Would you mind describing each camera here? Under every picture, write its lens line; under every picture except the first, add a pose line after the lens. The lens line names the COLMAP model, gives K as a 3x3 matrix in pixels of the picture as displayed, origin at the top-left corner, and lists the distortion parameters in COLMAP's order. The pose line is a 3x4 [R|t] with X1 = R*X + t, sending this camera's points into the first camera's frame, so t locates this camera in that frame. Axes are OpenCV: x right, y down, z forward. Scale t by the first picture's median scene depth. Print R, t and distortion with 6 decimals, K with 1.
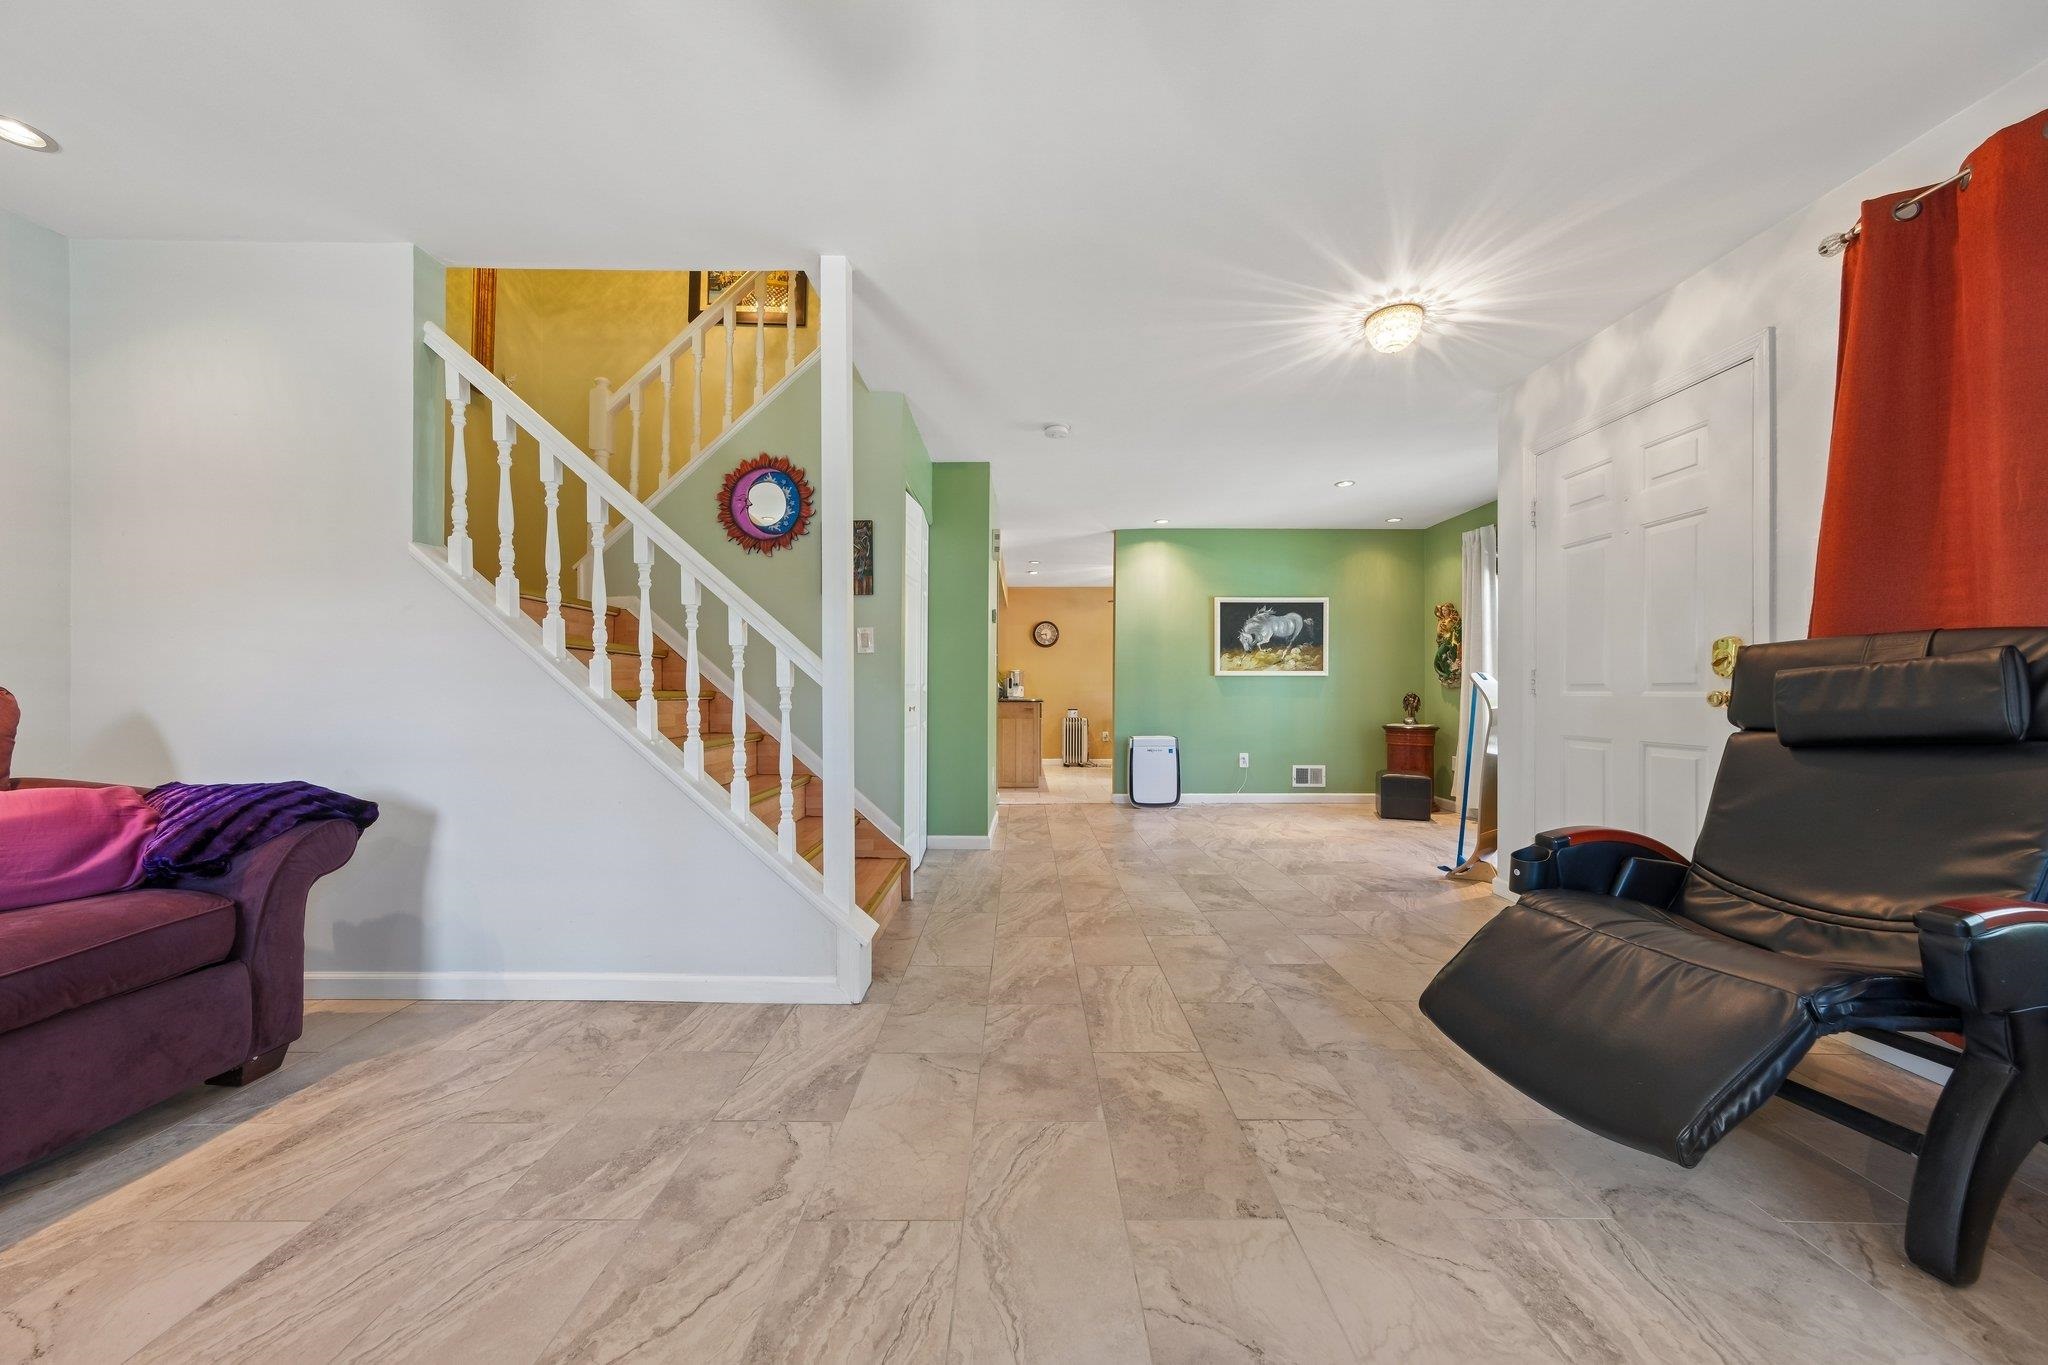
lens RADIAL K [[696.5, 0, 1019.4], [0, 696.5, 681.9], [0, 0, 1]] dist [-0.001374, 0.003964]
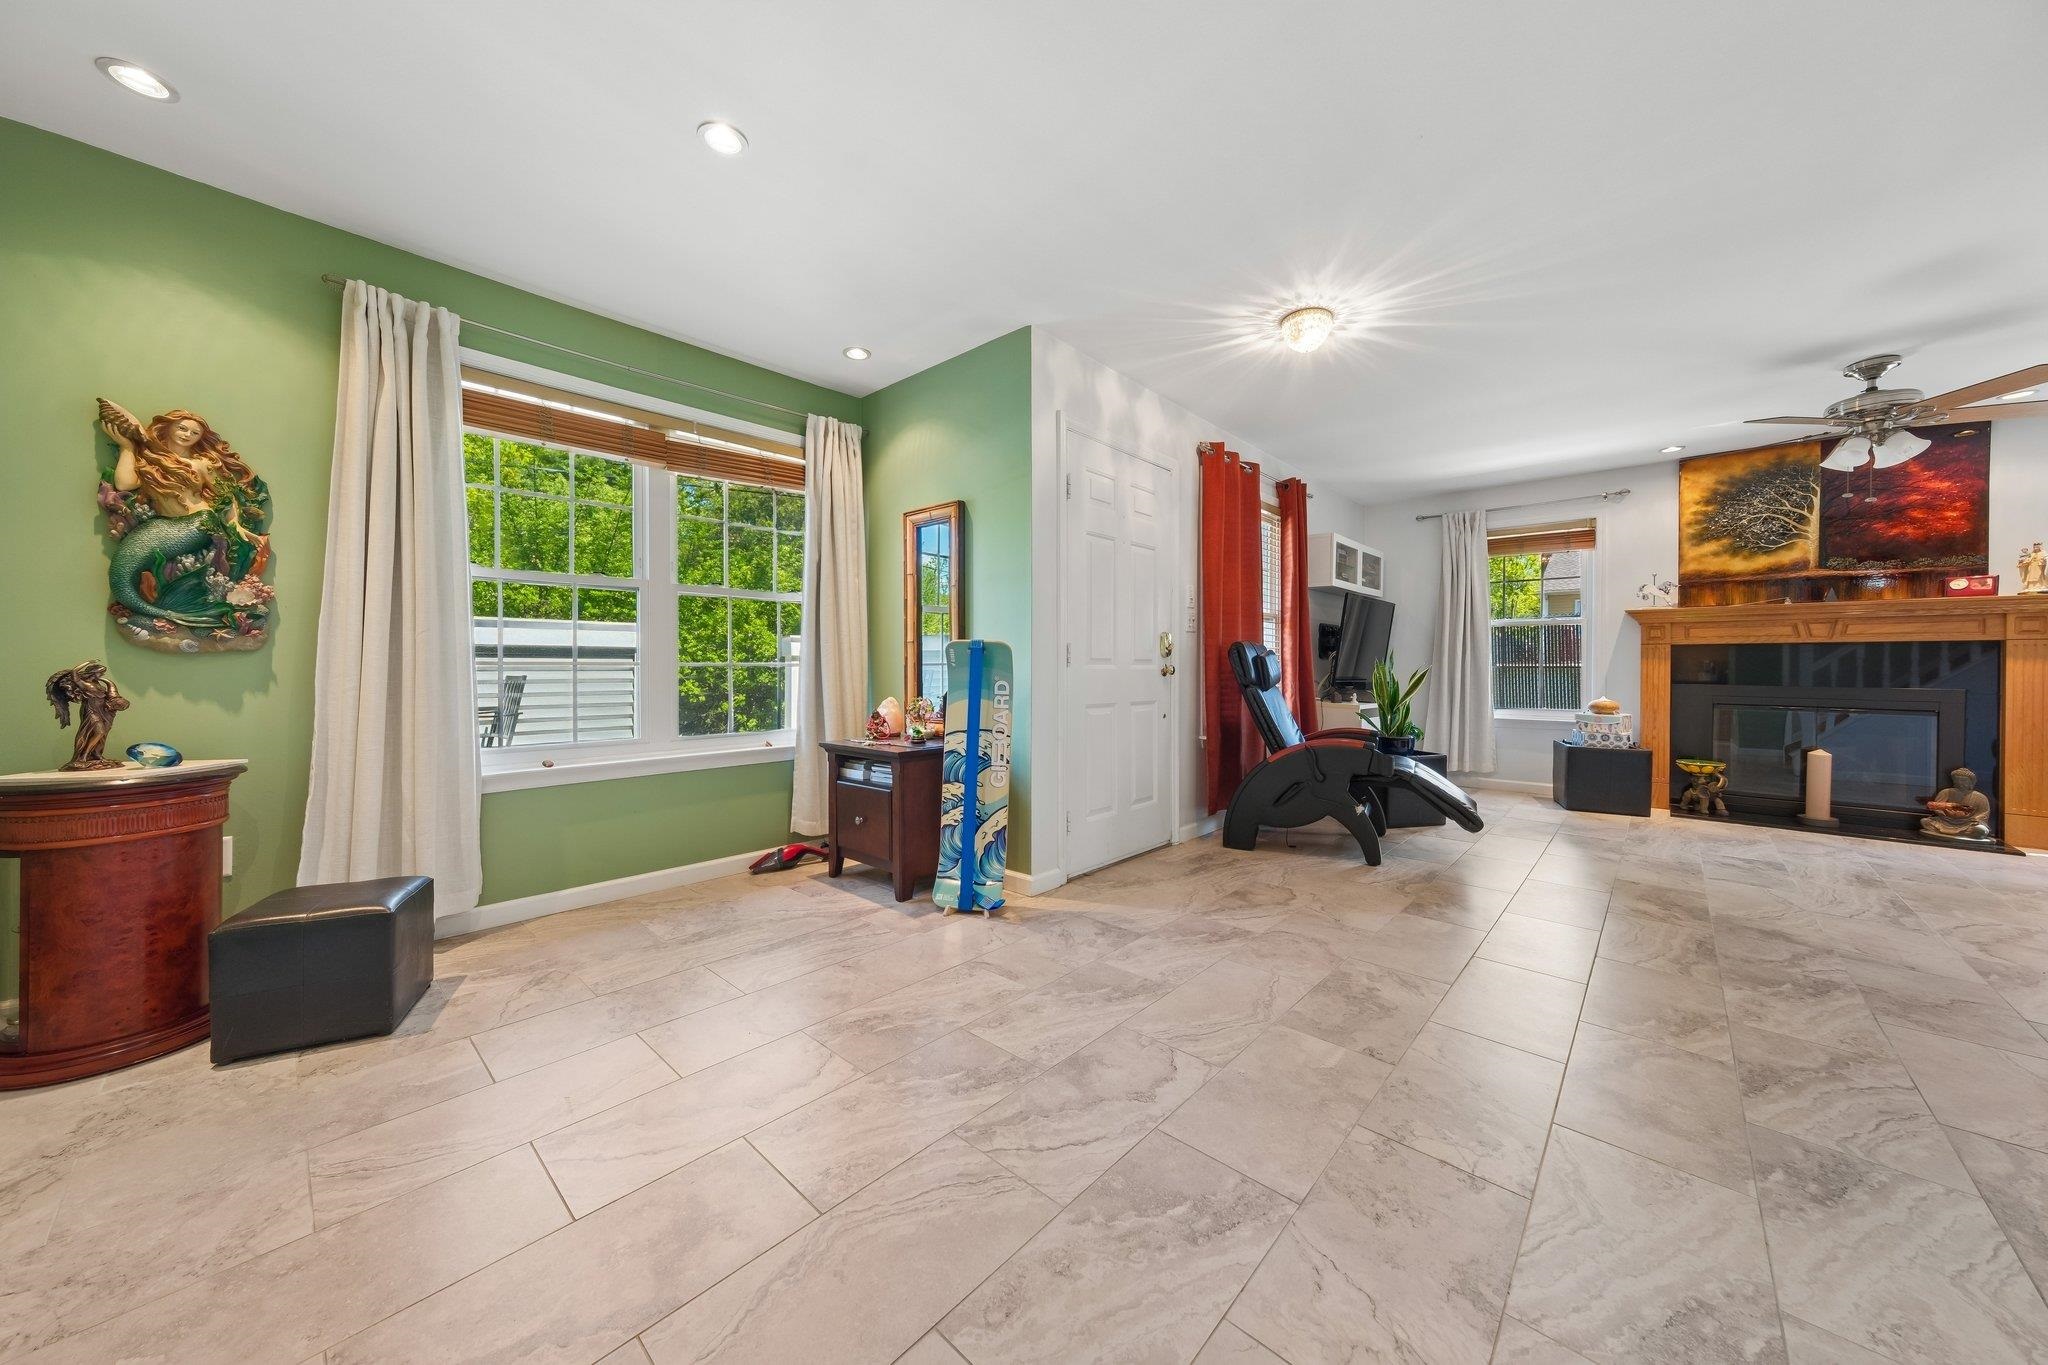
lens RADIAL K [[704.5, 0, 1015.3], [0, 704.5, 669.3], [0, 0, 1]] dist [-0.004935, 0.003581]
pose [[-0.735349, -0.005970, 0.677662, 0.097794], [-0.012707, 0.999907, -0.004980, 0.023654], [-0.677570, -0.012273, -0.735356, 1.614280]]
